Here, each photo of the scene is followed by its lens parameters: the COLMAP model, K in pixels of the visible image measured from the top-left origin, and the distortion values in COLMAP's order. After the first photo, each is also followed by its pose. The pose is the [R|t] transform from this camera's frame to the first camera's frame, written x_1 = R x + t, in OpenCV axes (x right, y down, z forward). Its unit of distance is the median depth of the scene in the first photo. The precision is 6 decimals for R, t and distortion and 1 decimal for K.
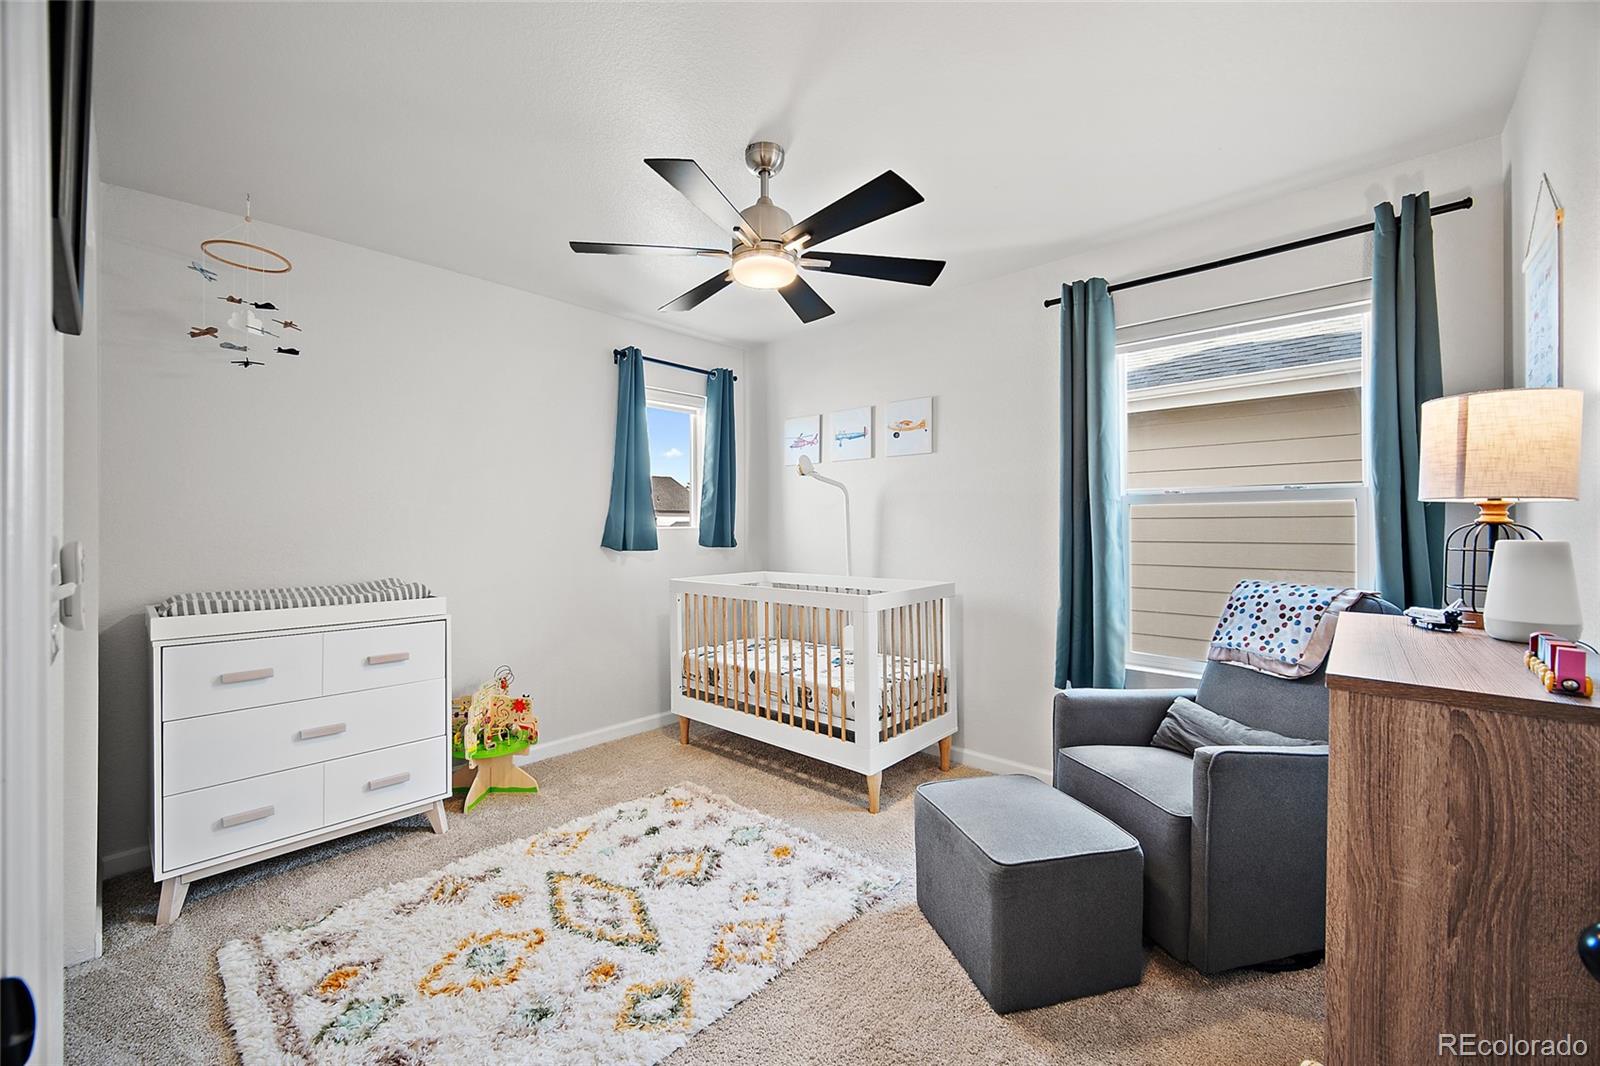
lens RADIAL K [[628.3, 0, 800.7], [0, 628.3, 532.9], [0, 0, 1]] dist [-0.002968, -0.000636]
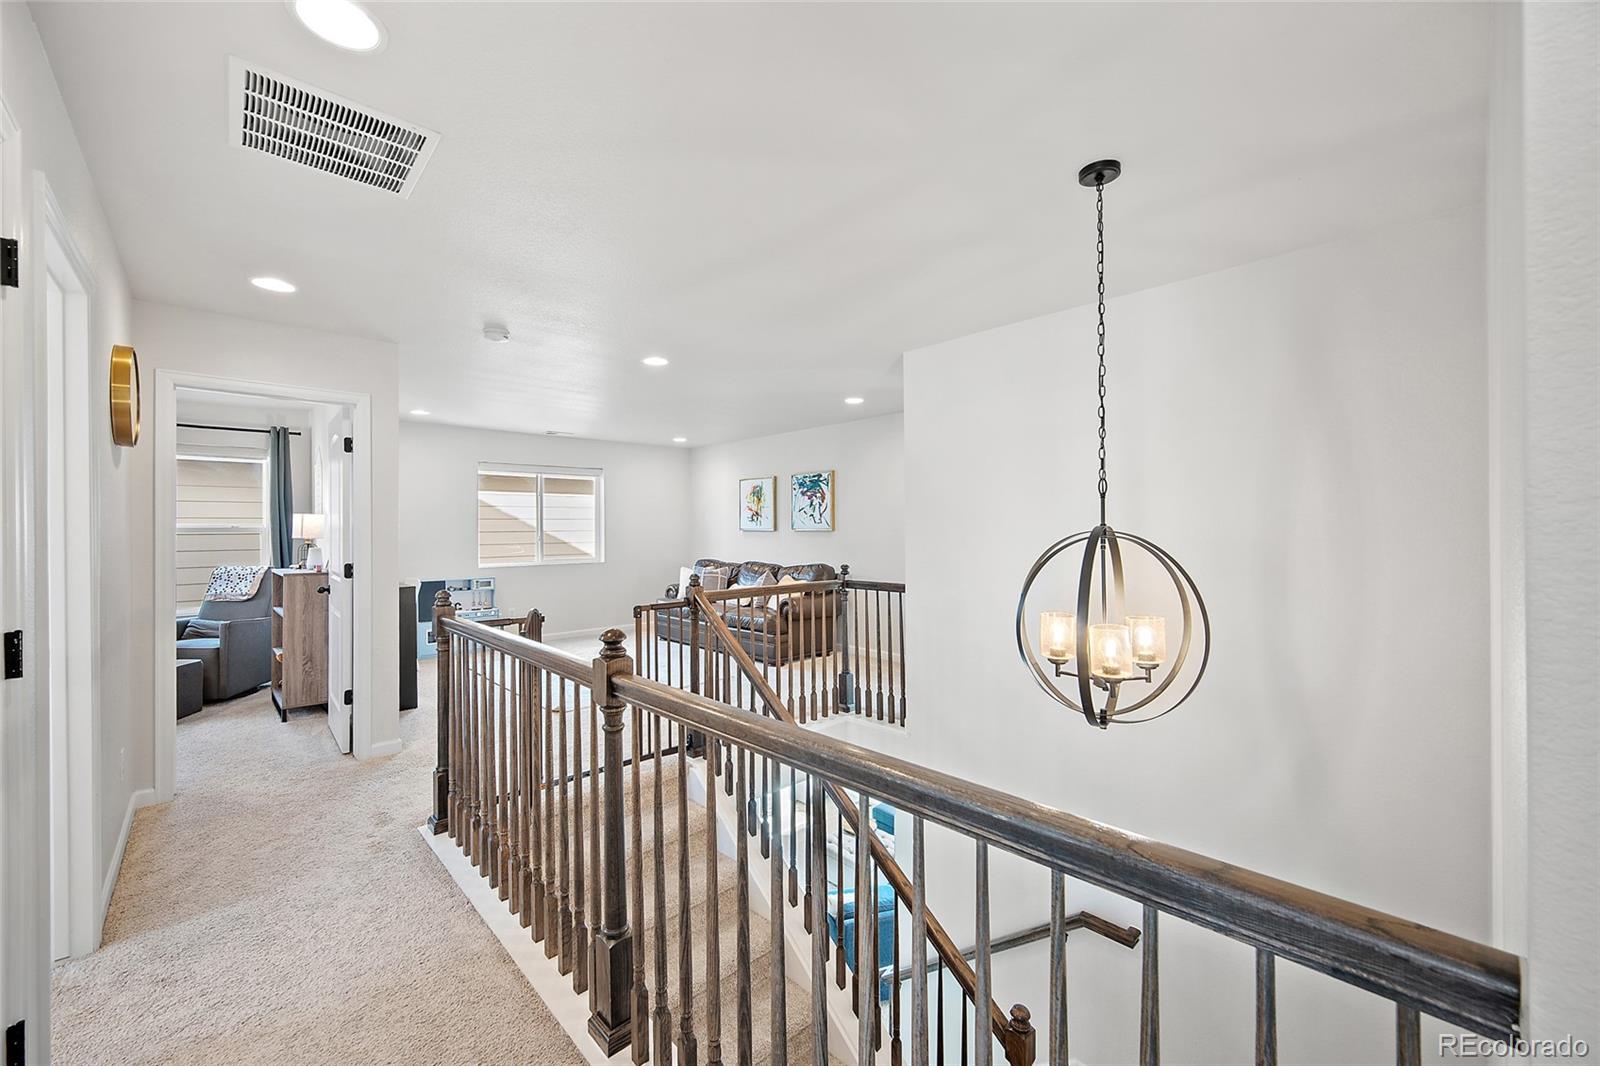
lens RADIAL K [[628.3, 0, 795.4], [0, 628.3, 533.4], [0, 0, 1]] dist [-0.002968, -0.000636]
pose [[0.073823, -0.005688, 0.997255, -1.678150], [0.008665, 0.999950, 0.005062, -0.046614], [-0.997234, 0.008268, 0.073868, -1.514461]]
